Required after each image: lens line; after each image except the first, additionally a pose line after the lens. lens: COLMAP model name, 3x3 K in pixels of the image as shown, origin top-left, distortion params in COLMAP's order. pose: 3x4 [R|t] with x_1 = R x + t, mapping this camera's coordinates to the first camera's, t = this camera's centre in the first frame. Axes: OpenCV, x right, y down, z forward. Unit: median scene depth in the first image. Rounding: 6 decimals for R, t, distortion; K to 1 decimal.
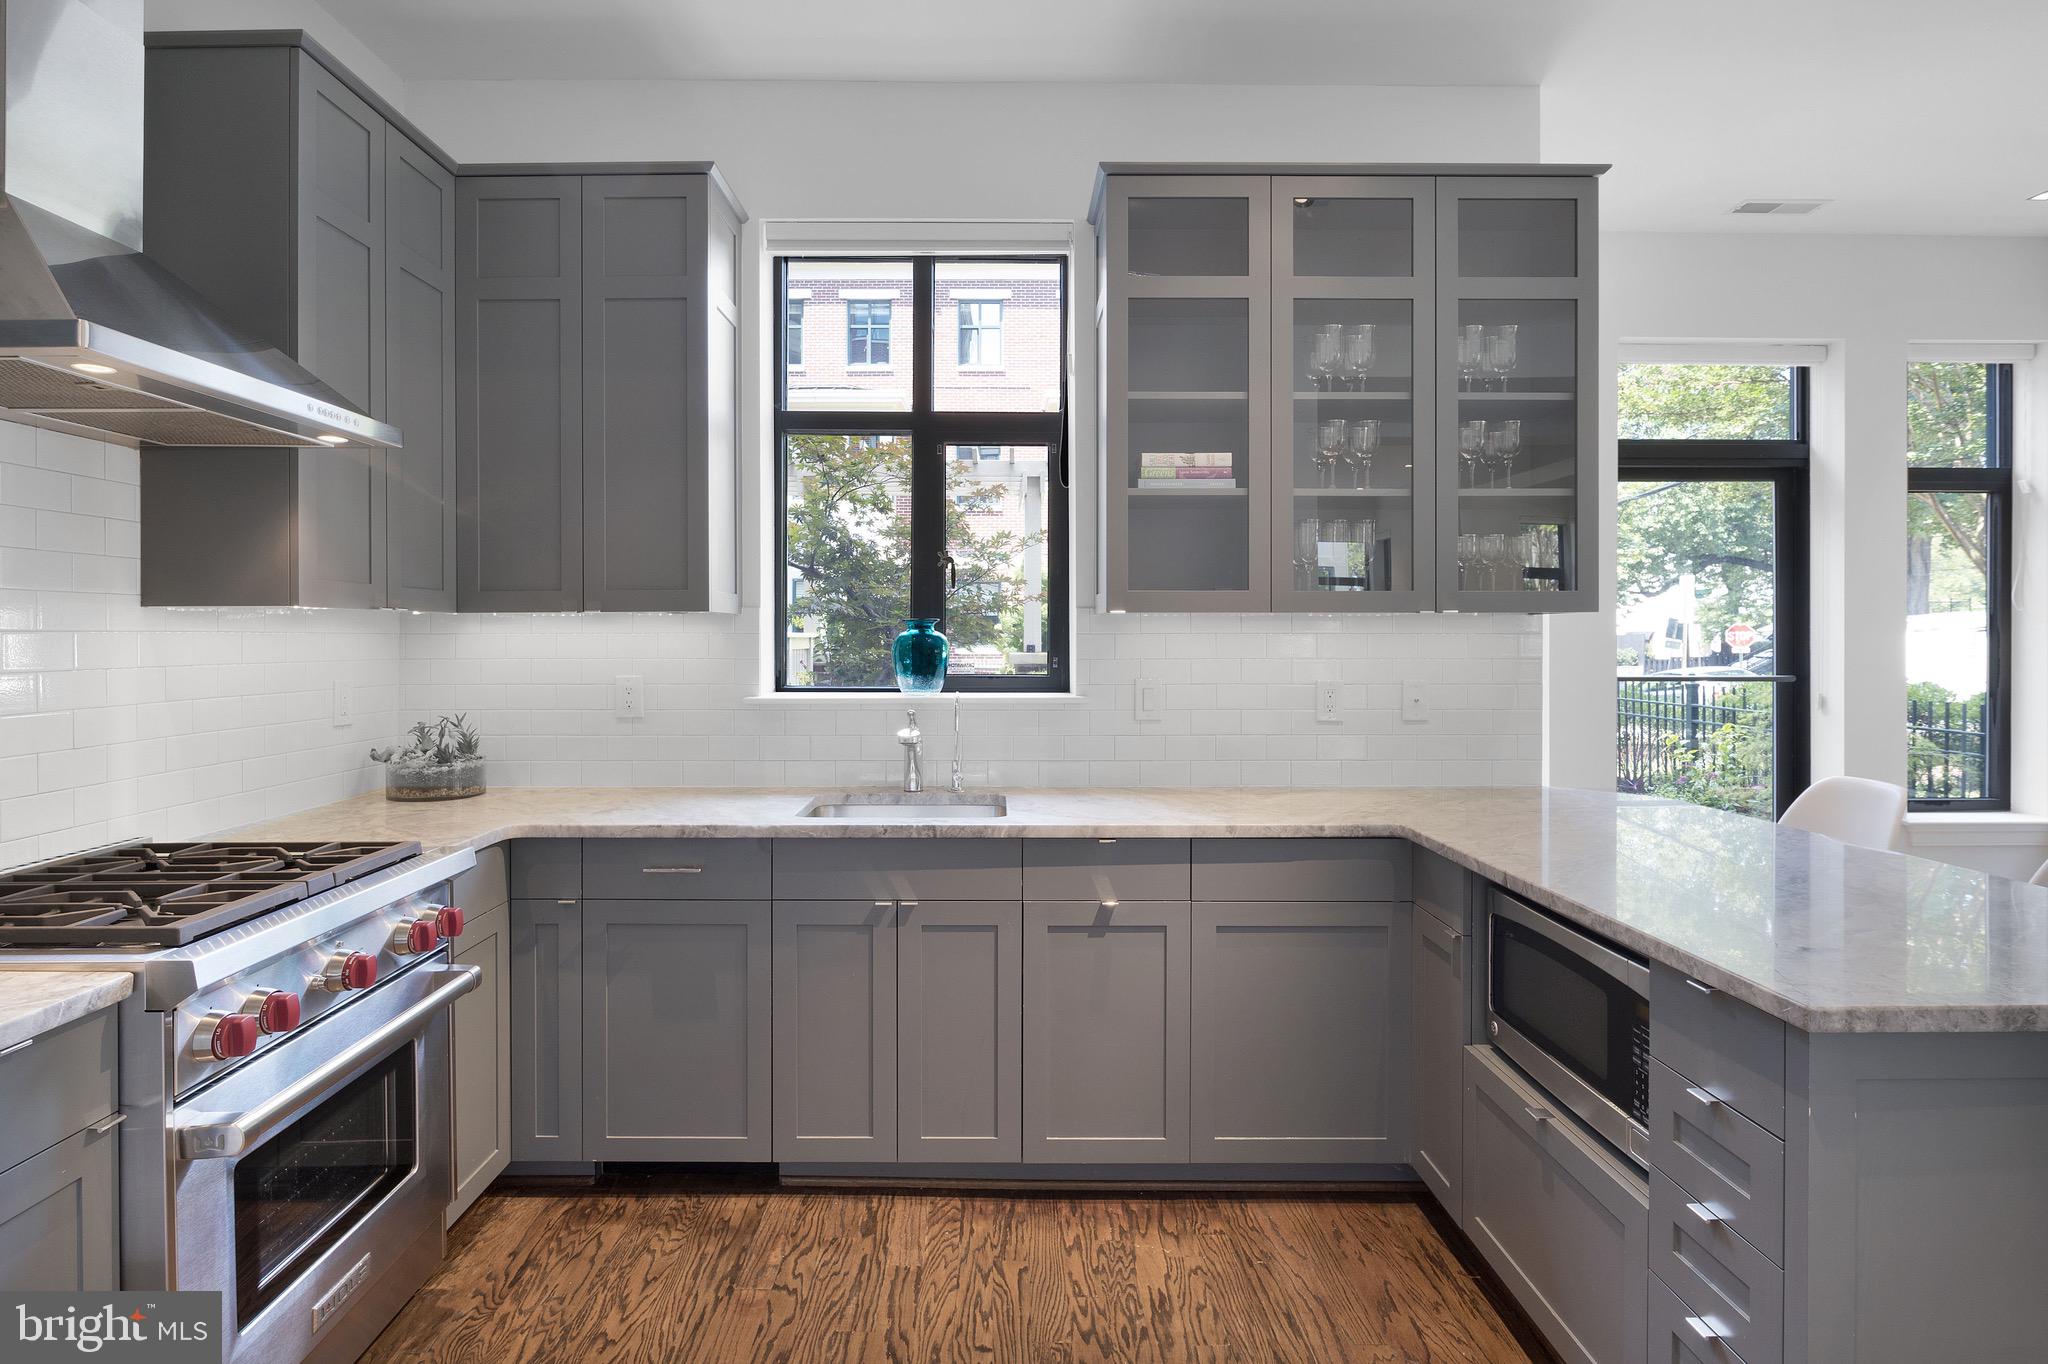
lens RADIAL K [[1038.7, 0, 1015.4], [0, 1038.7, 638.0], [0, 0, 1]] dist [0.000248, 0.000628]
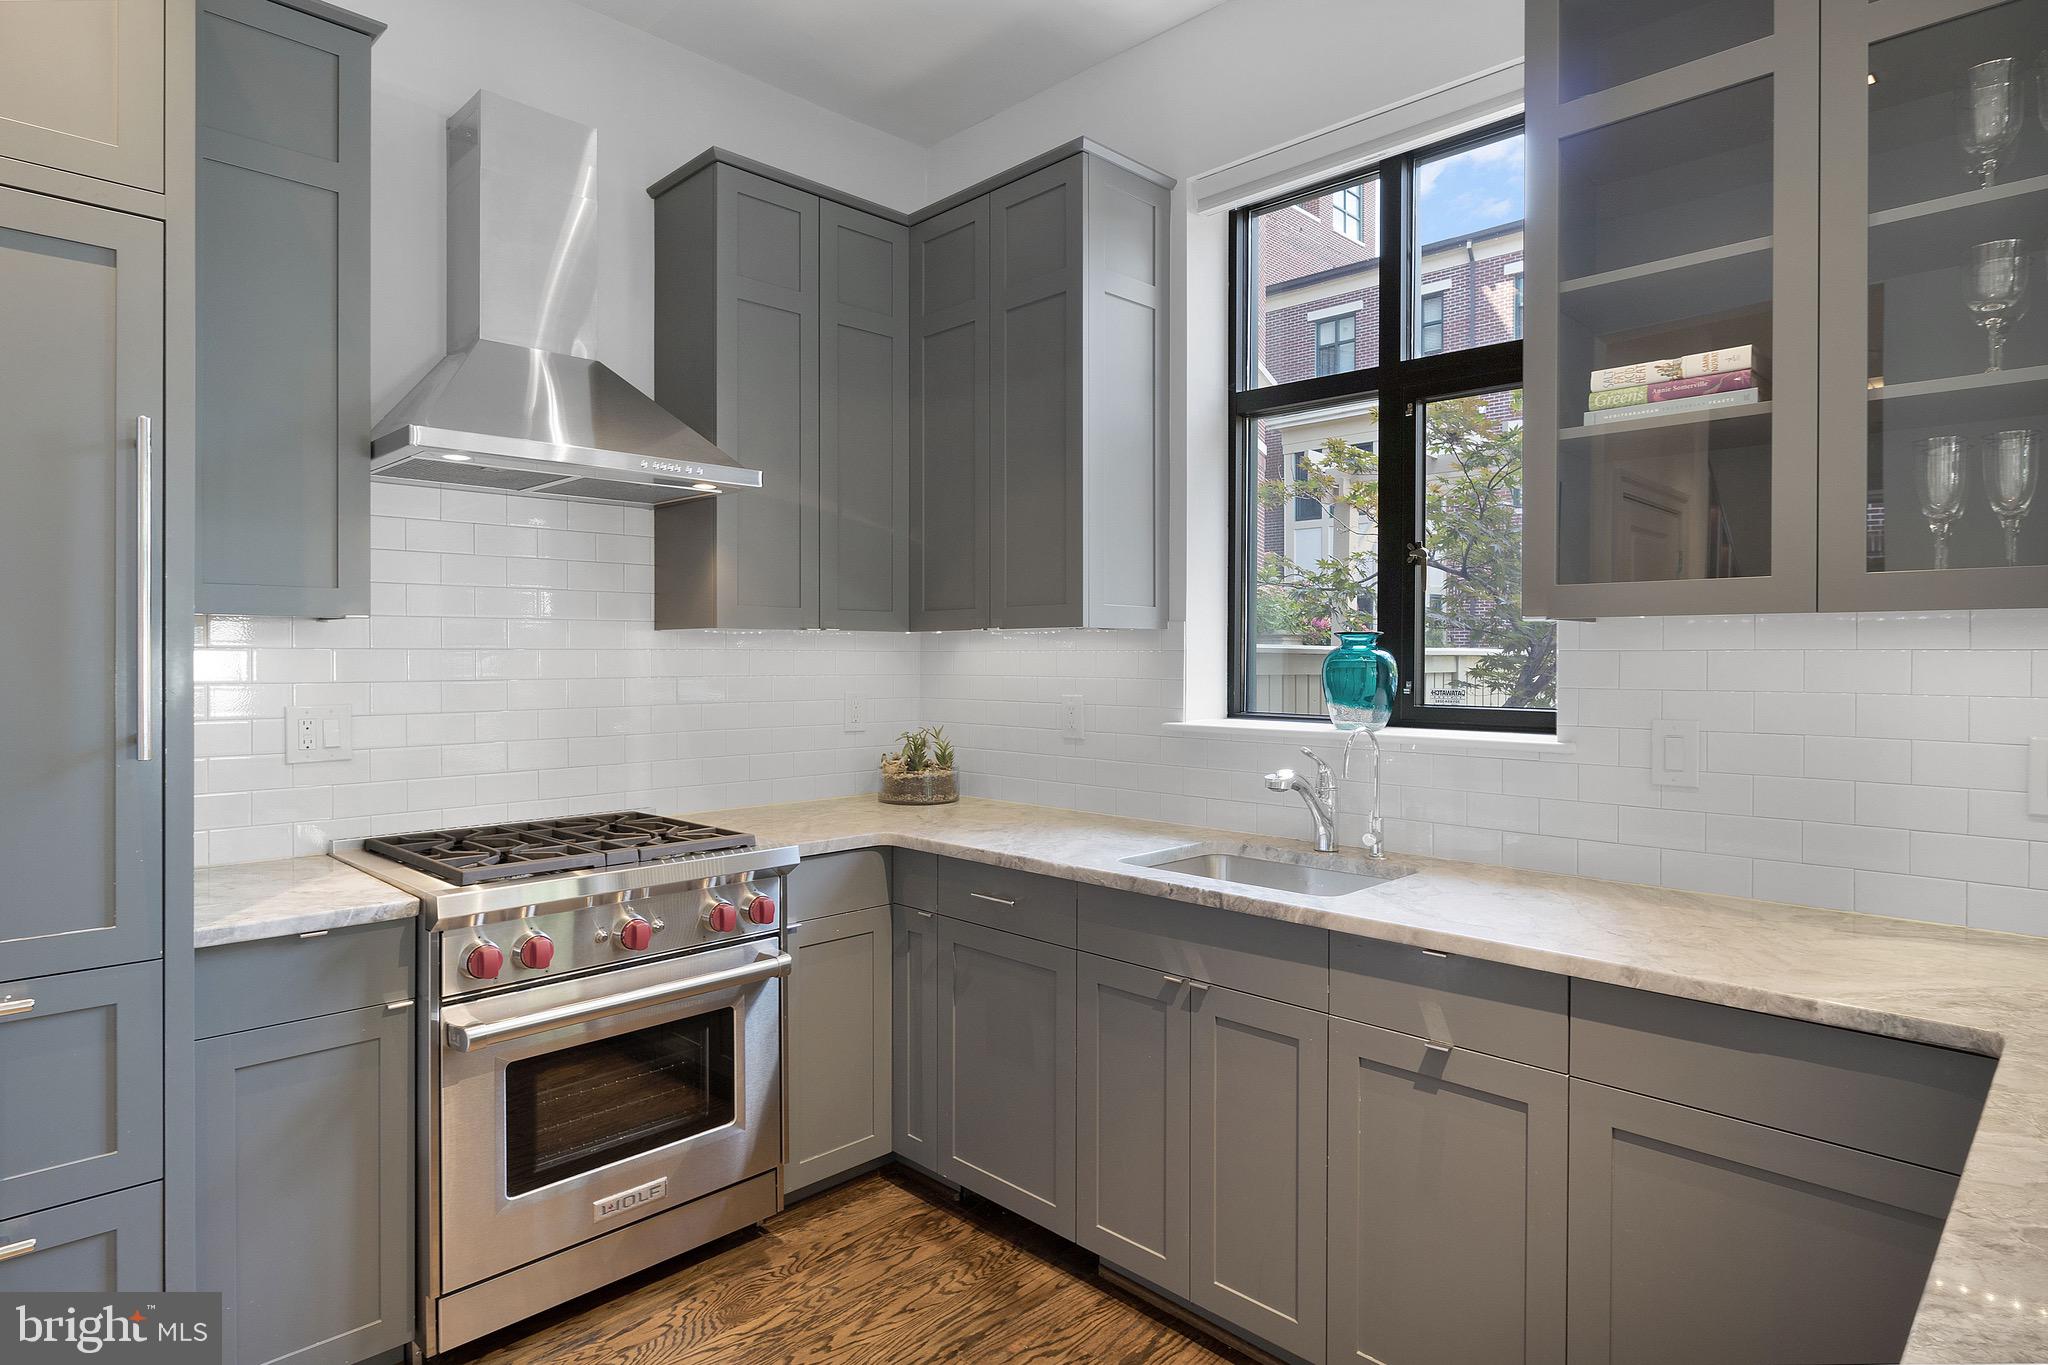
lens RADIAL K [[1131.8, 0, 1024.3], [0, 1131.8, 661.0], [0, 0, 1]] dist [0.005659, 0.001617]
pose [[0.706285, 0.005352, -0.707907, 0.421468], [-0.002836, 0.999985, 0.004730, 0.000143], [0.707922, -0.001333, 0.706290, 0.282367]]
